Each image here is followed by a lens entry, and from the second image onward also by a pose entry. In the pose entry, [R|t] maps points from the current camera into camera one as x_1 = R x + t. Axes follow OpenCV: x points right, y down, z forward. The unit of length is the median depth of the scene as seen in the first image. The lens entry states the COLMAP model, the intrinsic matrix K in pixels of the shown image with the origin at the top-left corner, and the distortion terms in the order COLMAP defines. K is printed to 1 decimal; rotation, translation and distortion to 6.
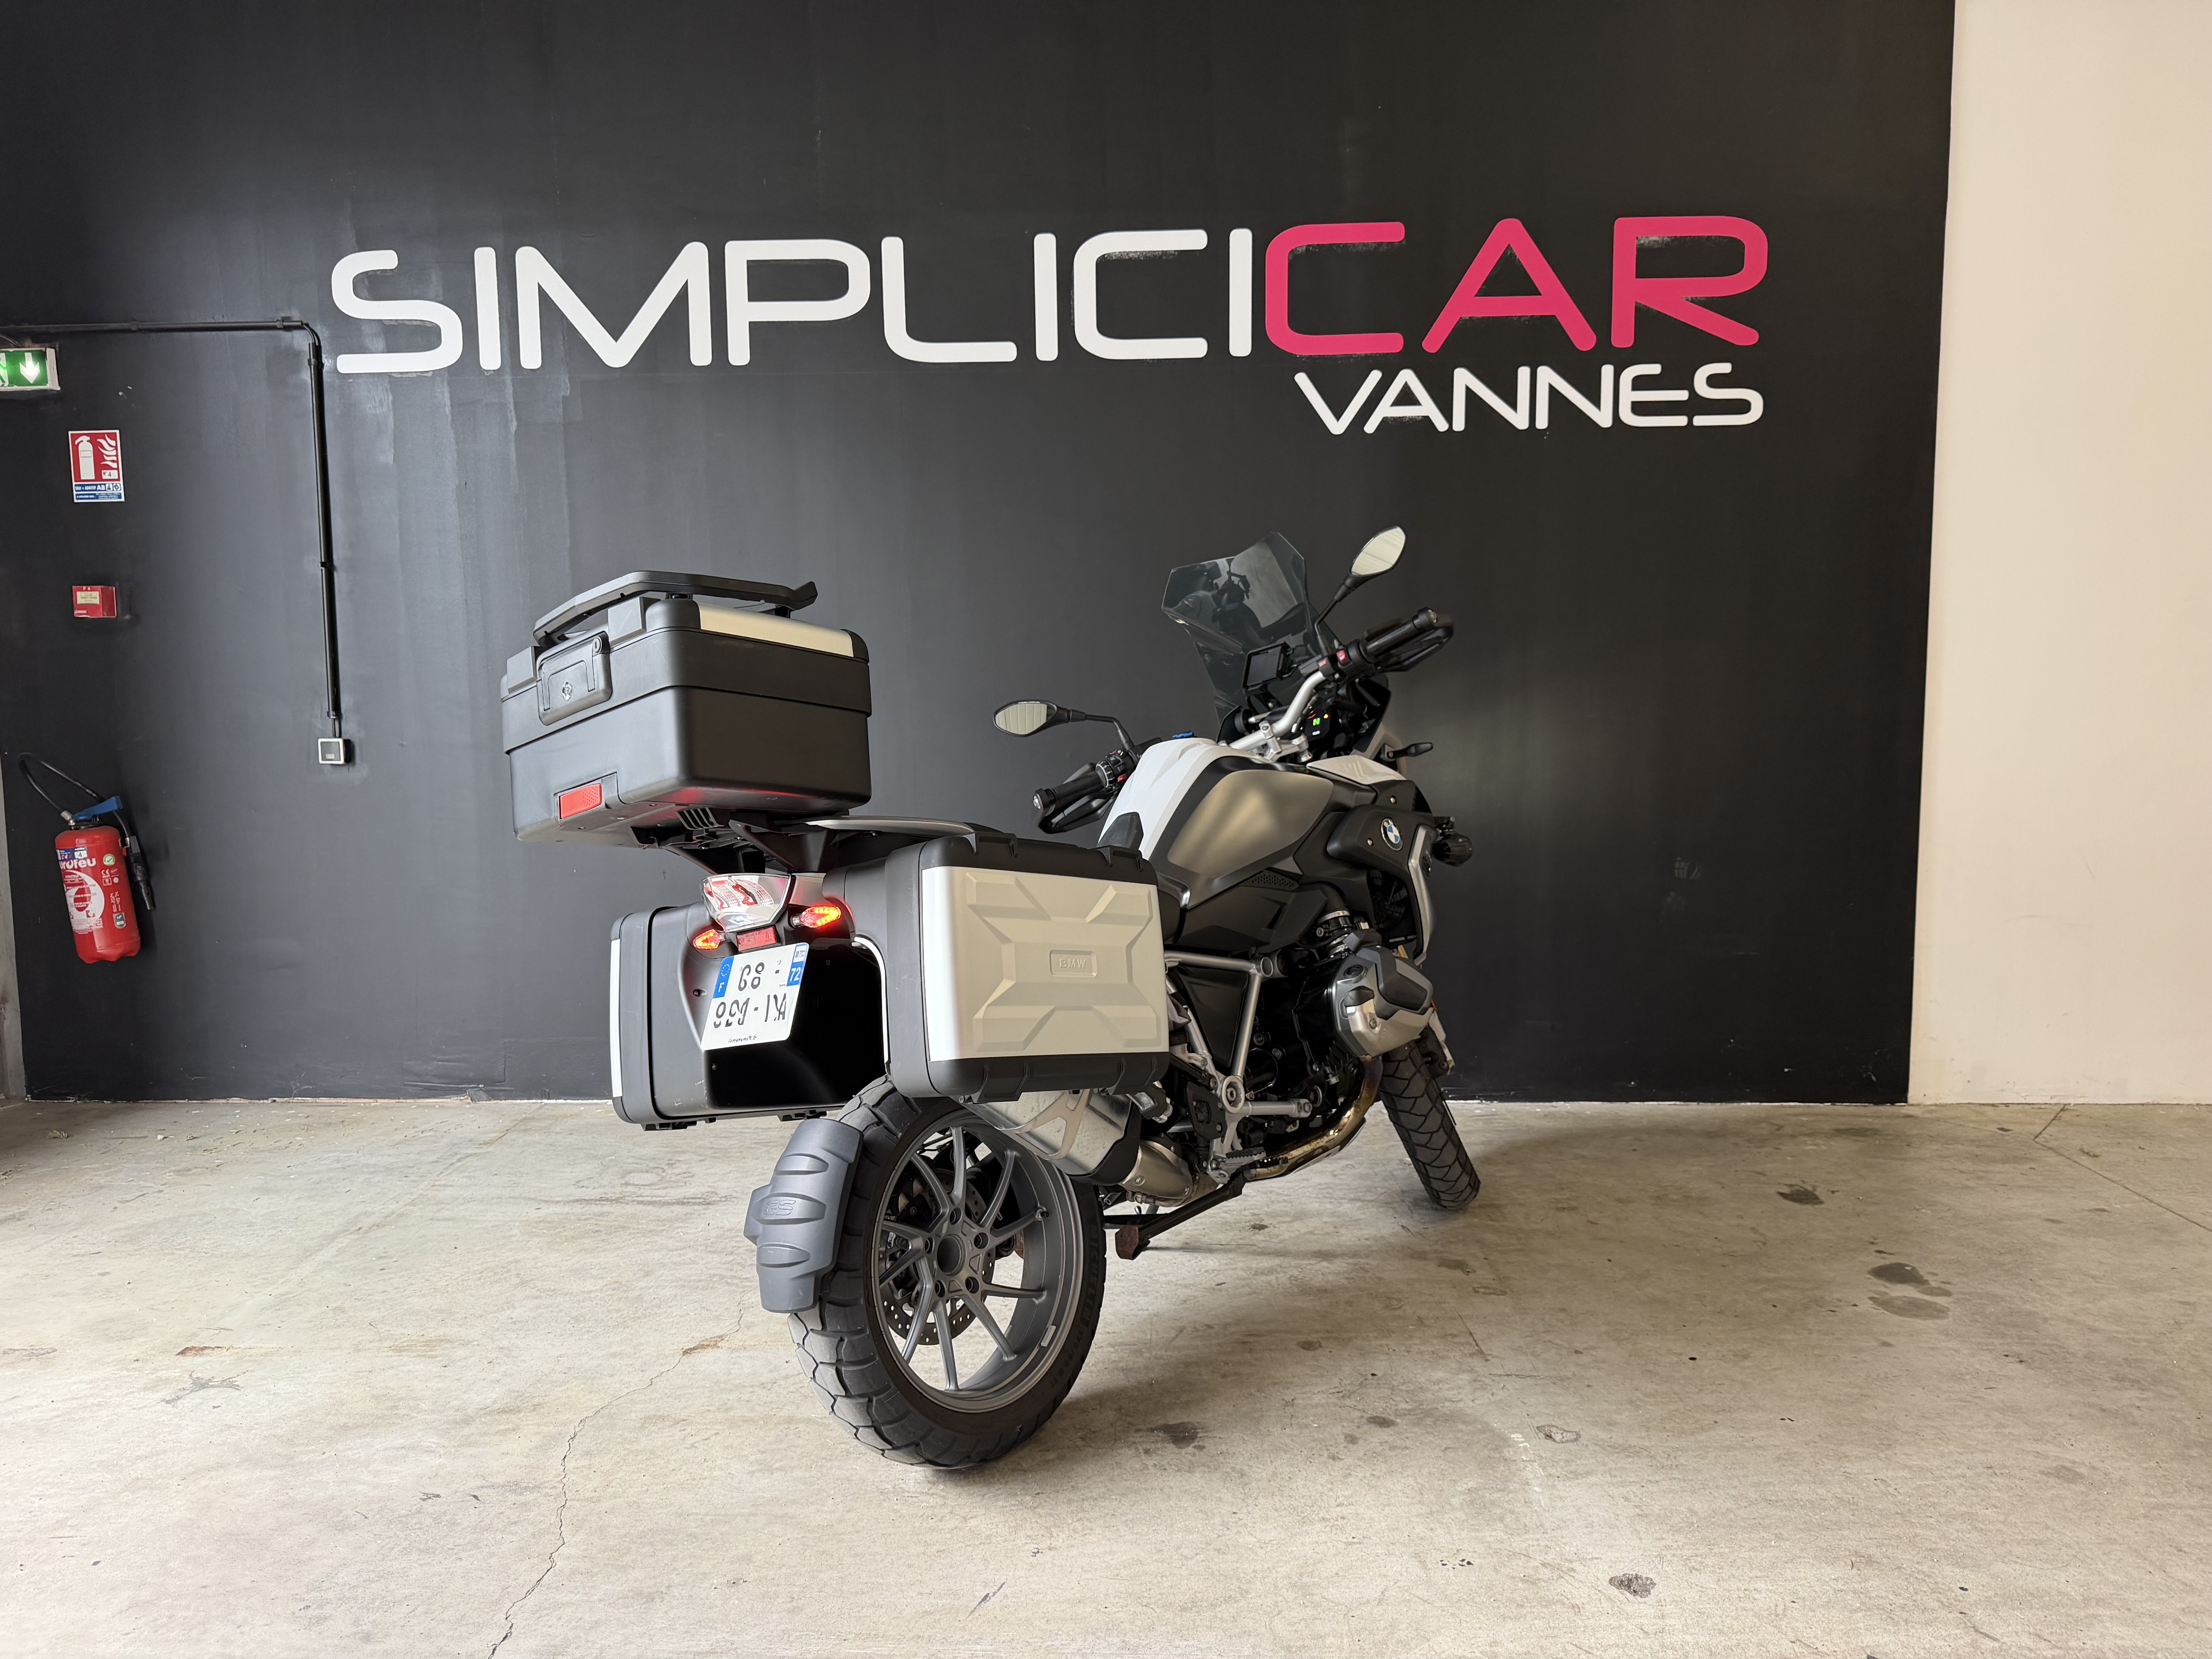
lens RADIAL K [[1570.9, 0, 1107.7], [0, 1570.9, 839.7], [0, 0, 1]] dist [-0.004963, -0.004139]
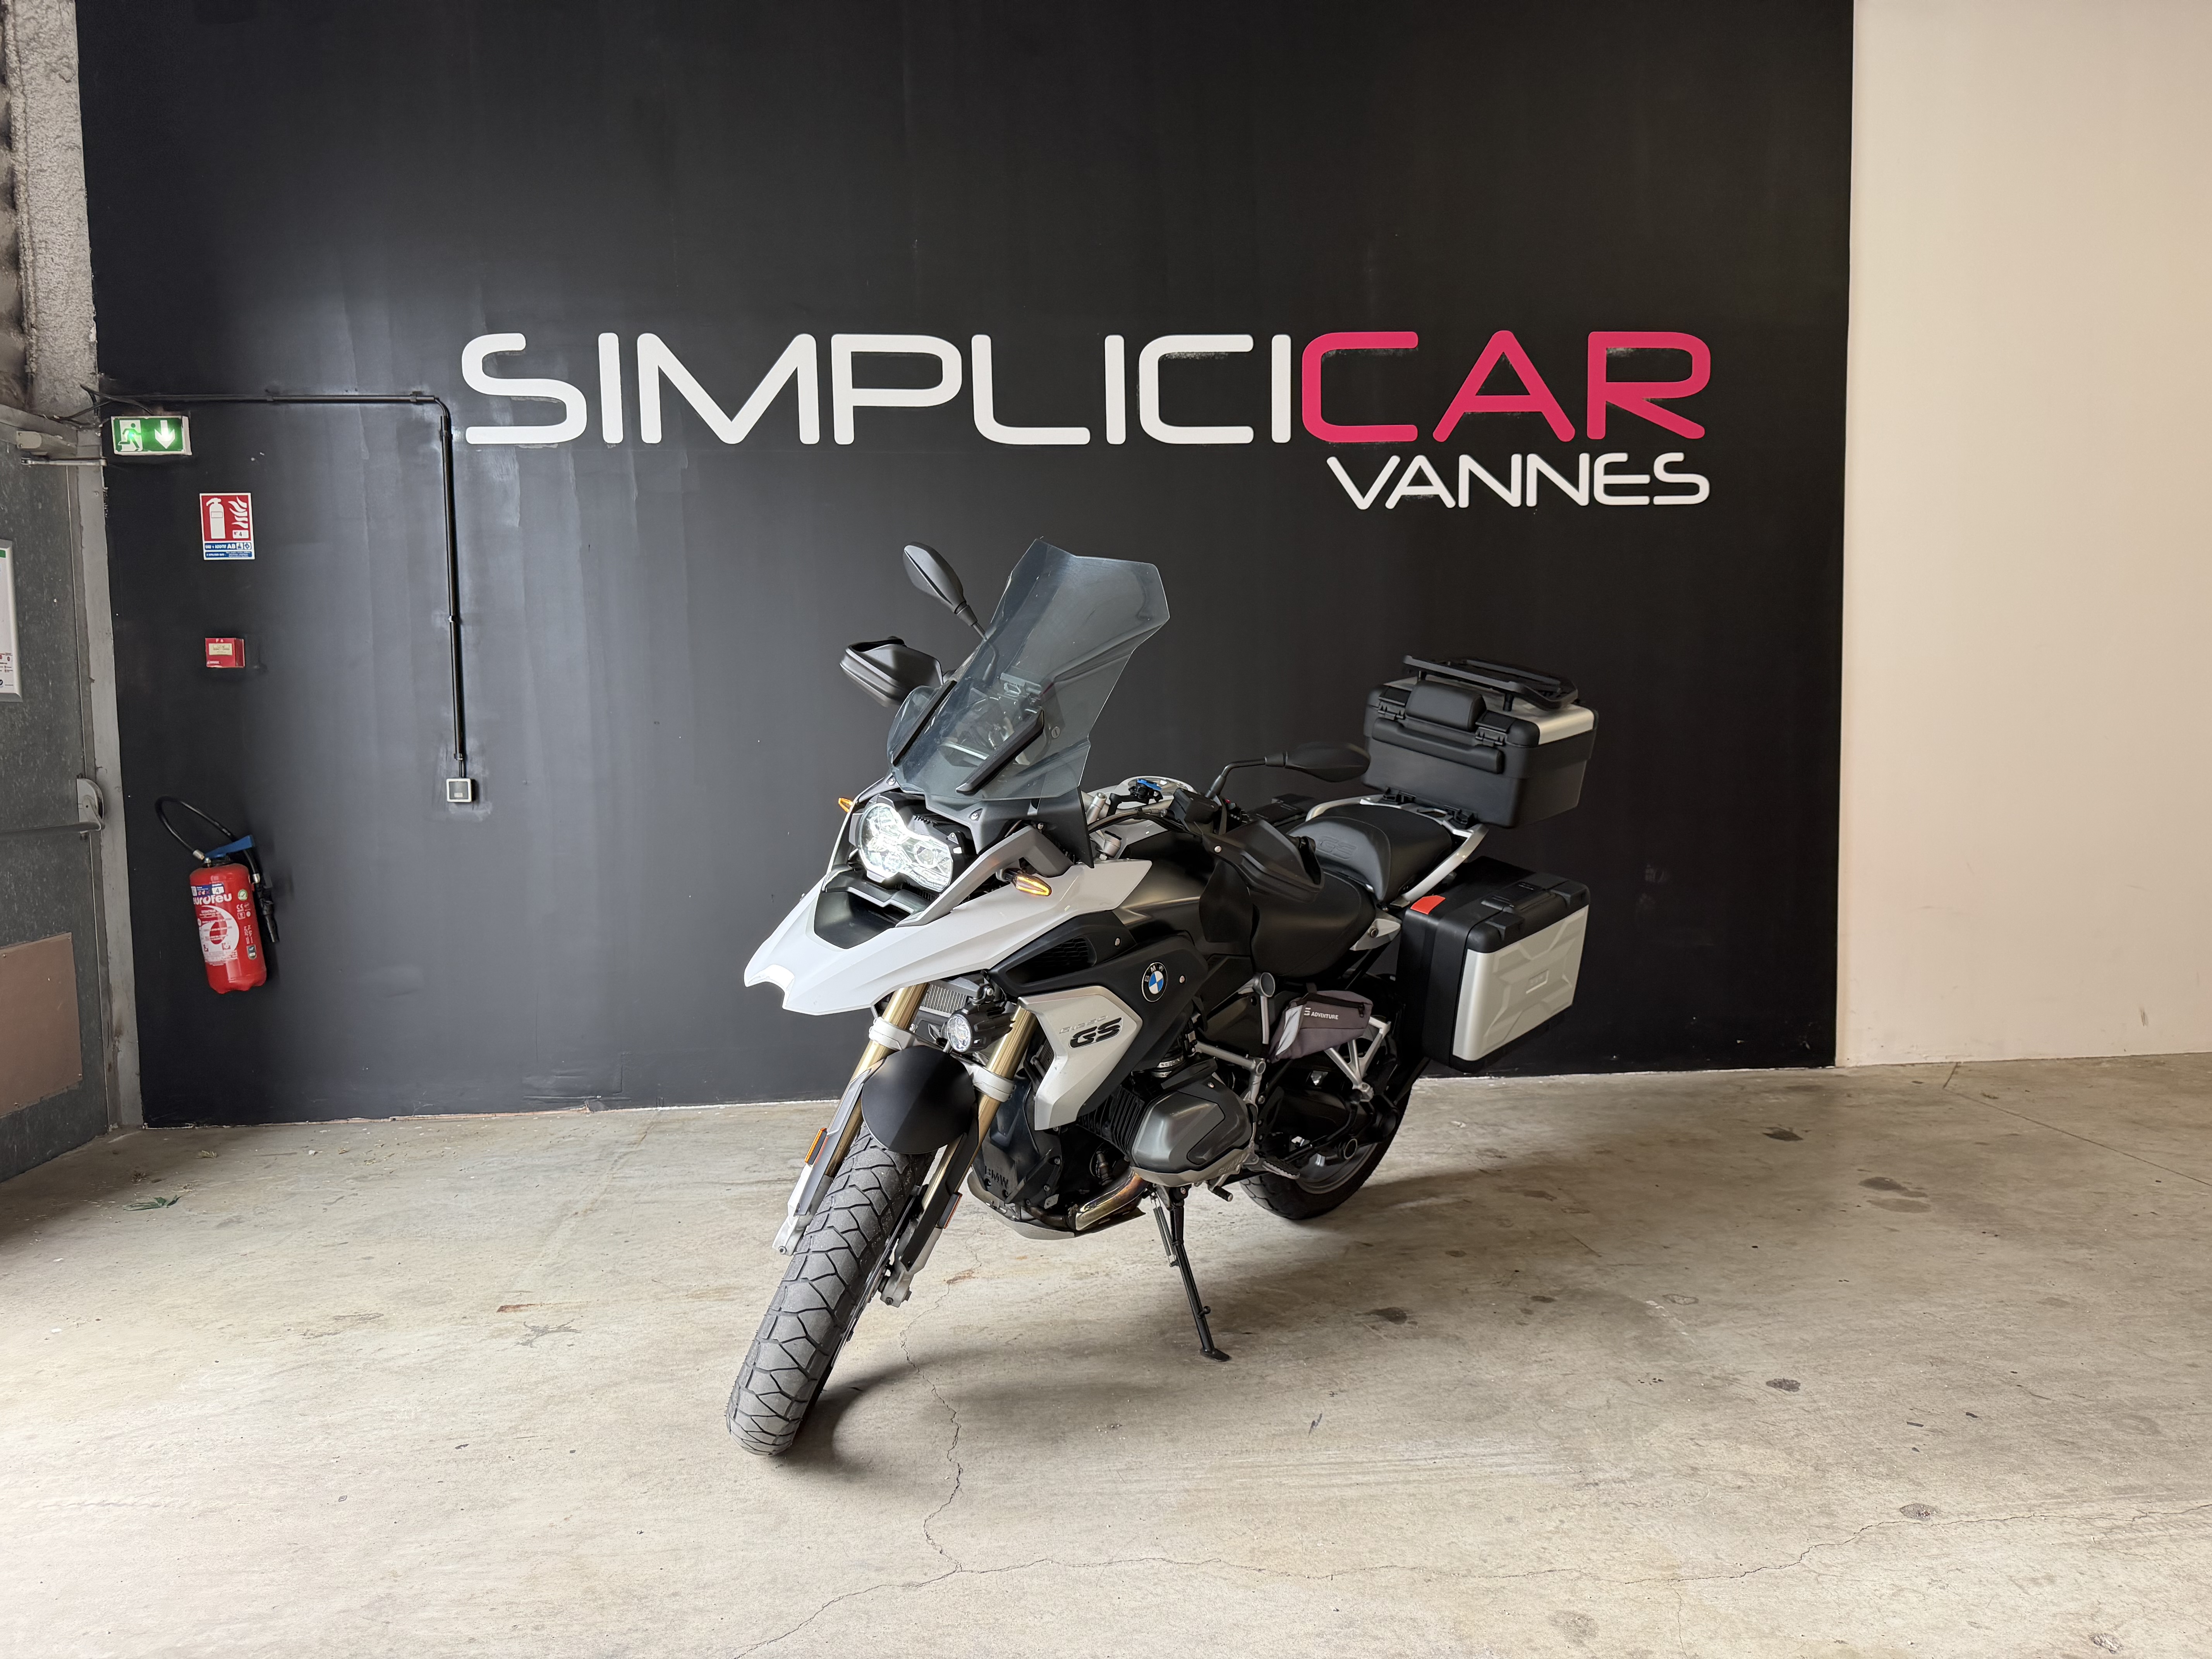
lens RADIAL K [[1560.9, 0, 1111.1], [0, 1560.9, 841.0], [0, 0, 1]] dist [0.020237, -0.033049]
pose [[0.992373, -0.016972, 0.122095, -0.190315], [0.020311, 0.999451, -0.026157, 0.016703], [-0.121584, 0.028437, 0.992174, -0.131634]]
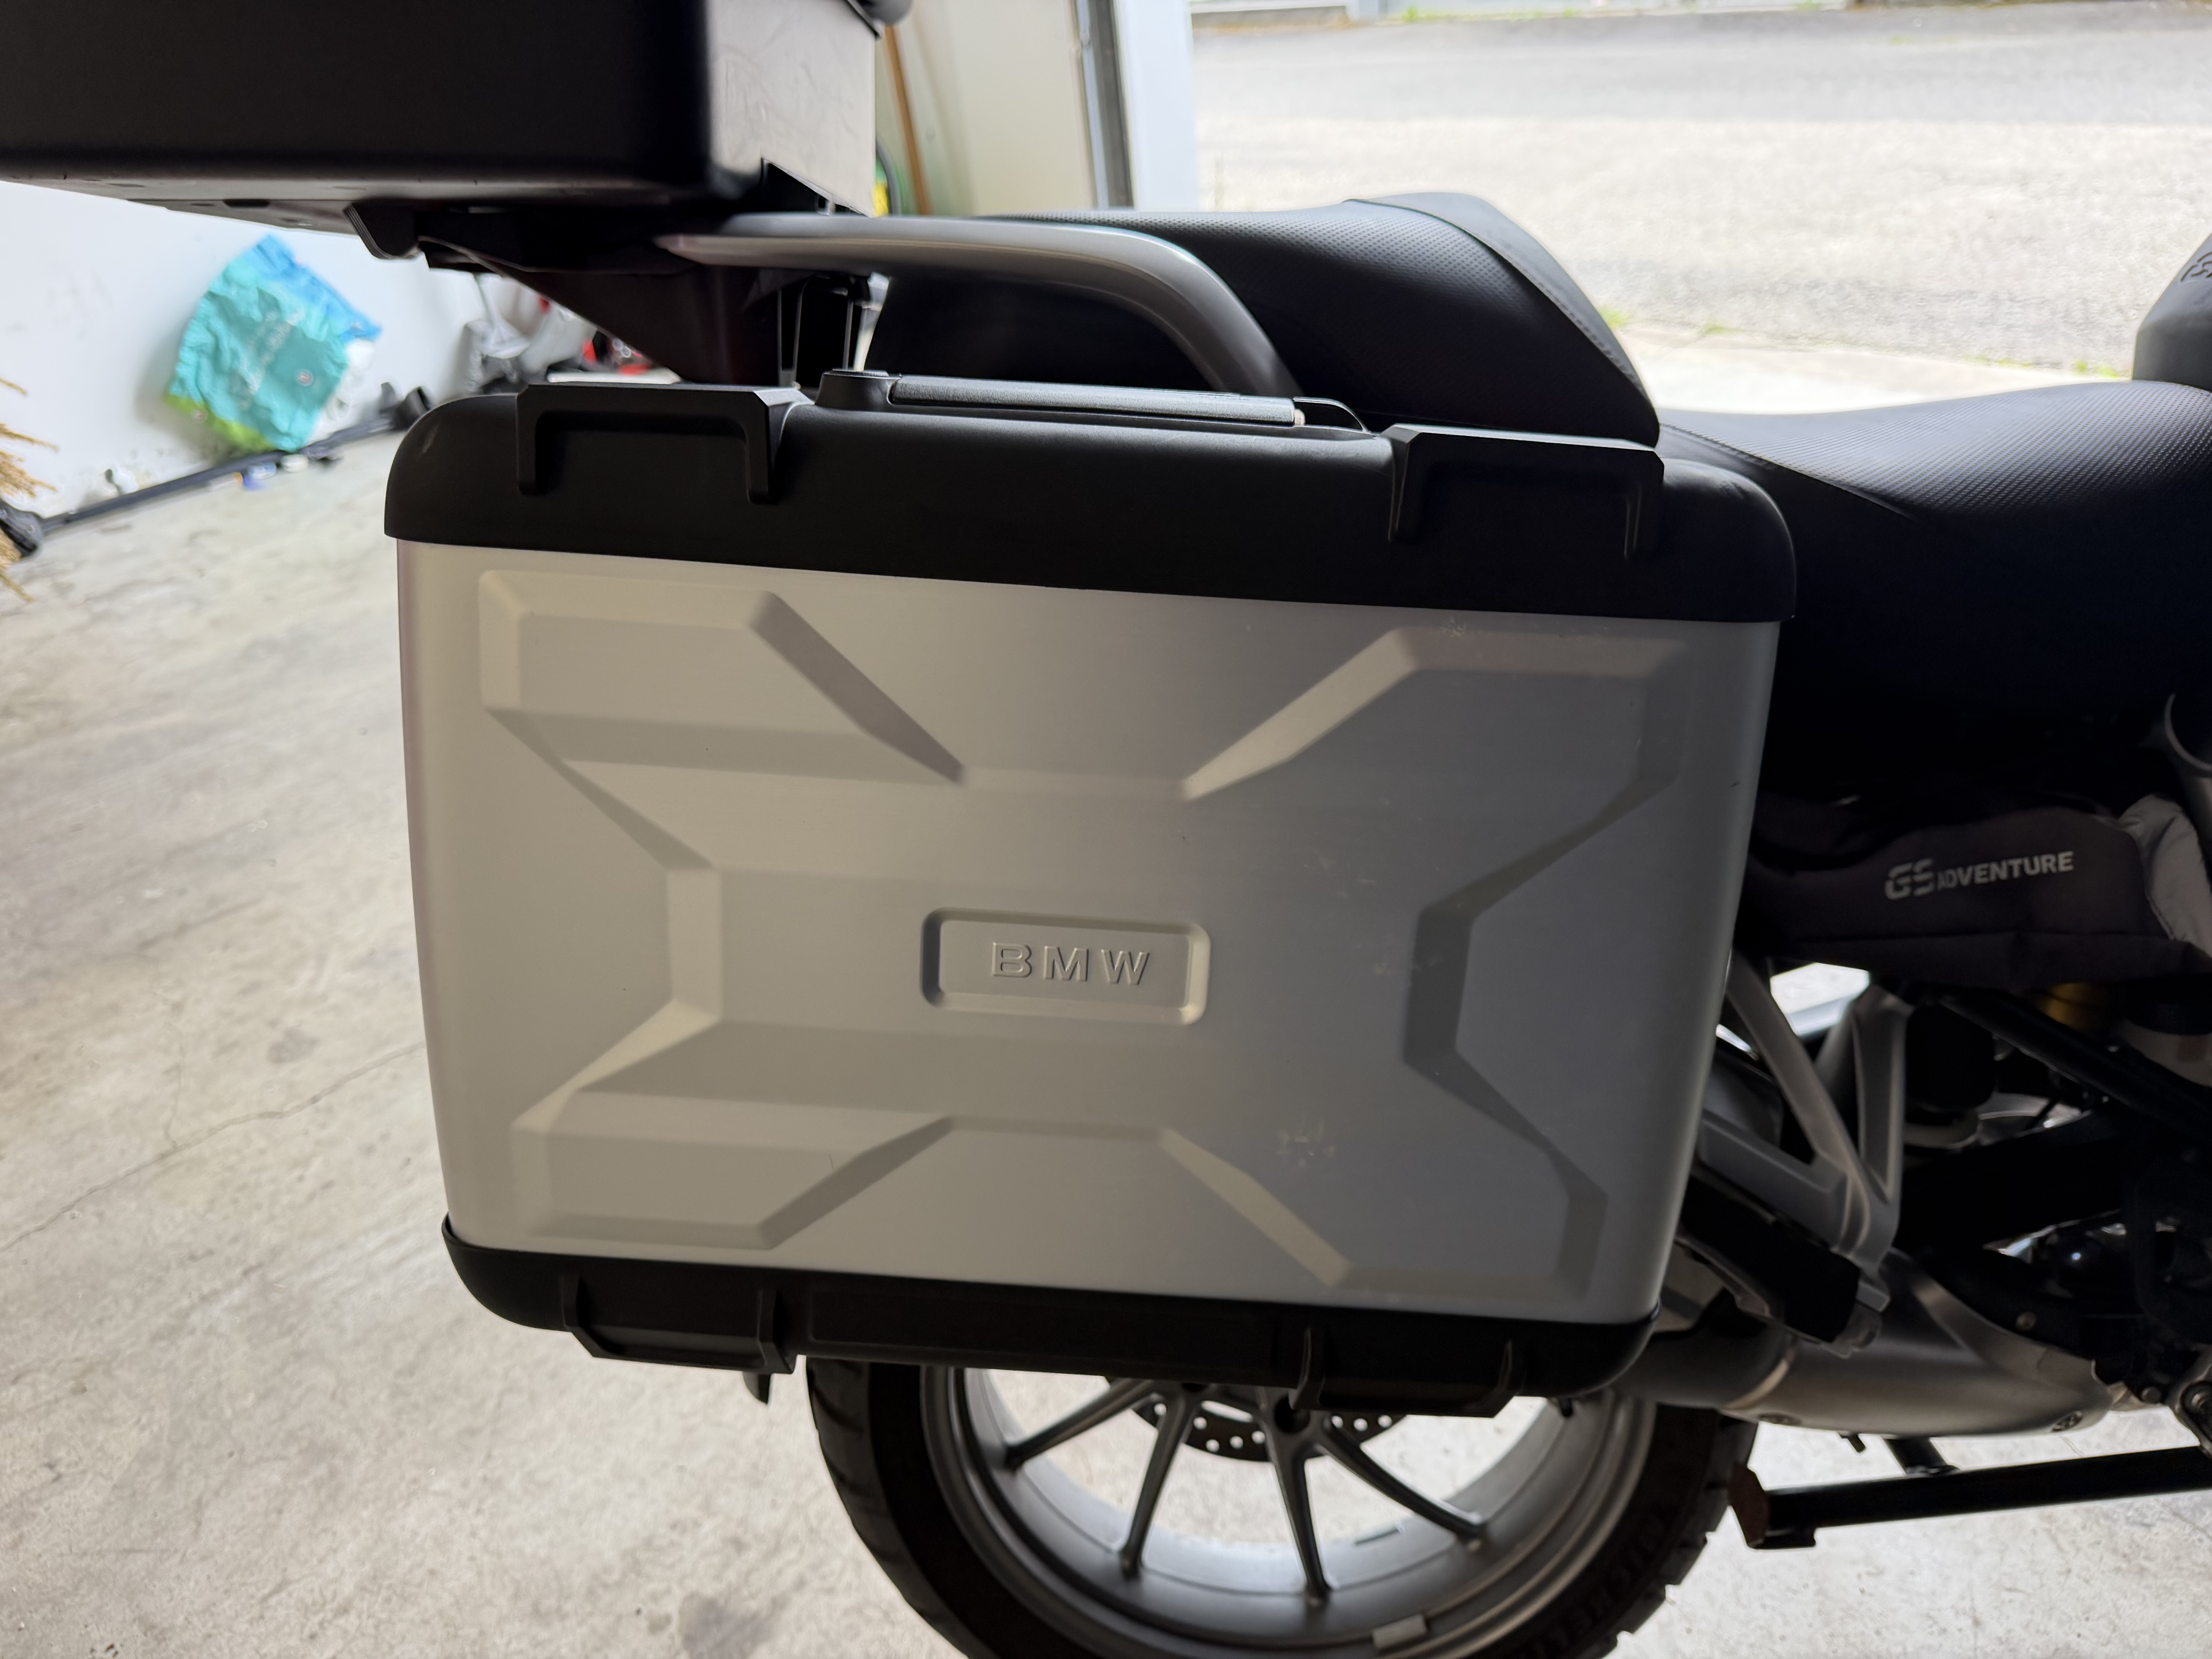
lens RADIAL K [[1570.9, 0, 1107.7], [0, 1570.9, 839.7], [0, 0, 1]] dist [-0.004963, -0.004139]
pose [[-0.683951, 0.451041, -0.573387, 0.078281], [0.046735, 0.811445, 0.582558, -0.060762], [0.728029, 0.371644, -0.576068, 0.754283]]
